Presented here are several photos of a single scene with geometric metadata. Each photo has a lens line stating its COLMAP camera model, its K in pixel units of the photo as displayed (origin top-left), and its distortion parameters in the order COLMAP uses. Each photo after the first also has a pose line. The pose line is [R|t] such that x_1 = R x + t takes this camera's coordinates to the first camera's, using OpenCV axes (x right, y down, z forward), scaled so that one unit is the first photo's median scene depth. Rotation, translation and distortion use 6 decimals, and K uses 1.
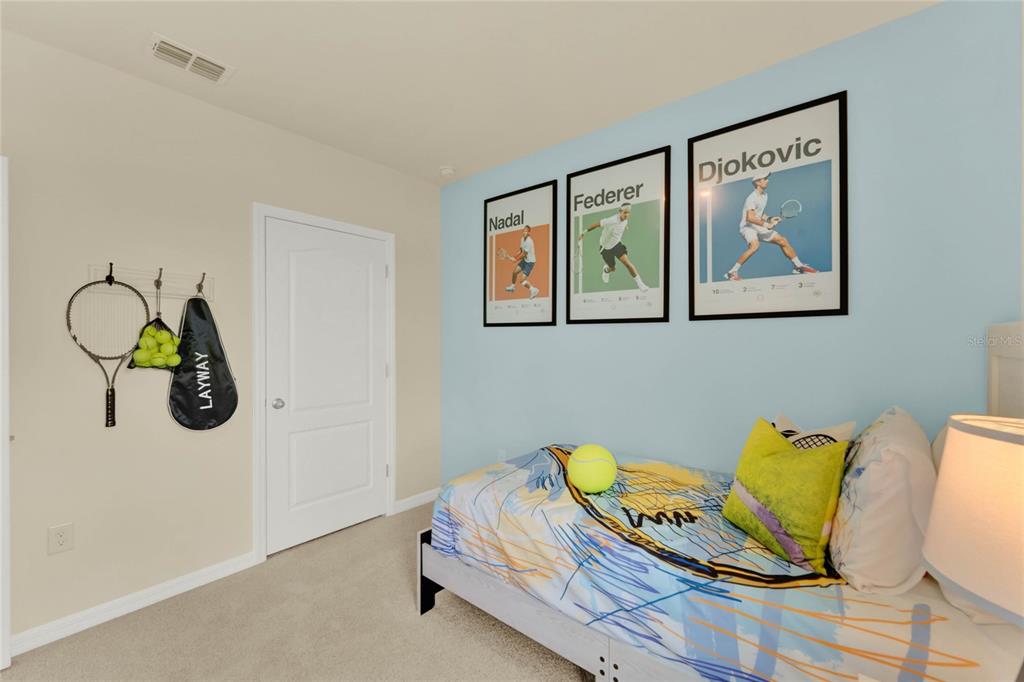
lens RADIAL K [[417.3, 0, 513.9], [0, 417.3, 343.2], [0, 0, 1]] dist [-0.001315, -0.000179]
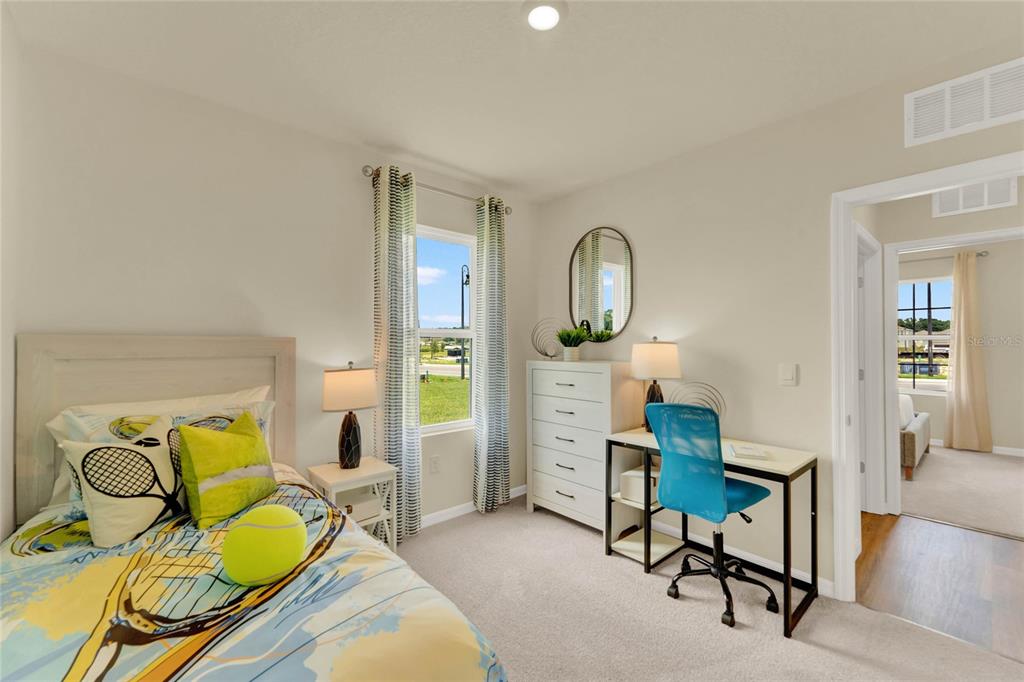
lens RADIAL K [[417.3, 0, 512.4], [0, 417.3, 342.9], [0, 0, 1]] dist [-0.001315, -0.000179]
pose [[-0.989183, 0.002915, 0.146659, -0.279059], [0.002776, 0.999995, -0.001150, -0.014897], [-0.146661, -0.000730, -0.989187, 1.506583]]
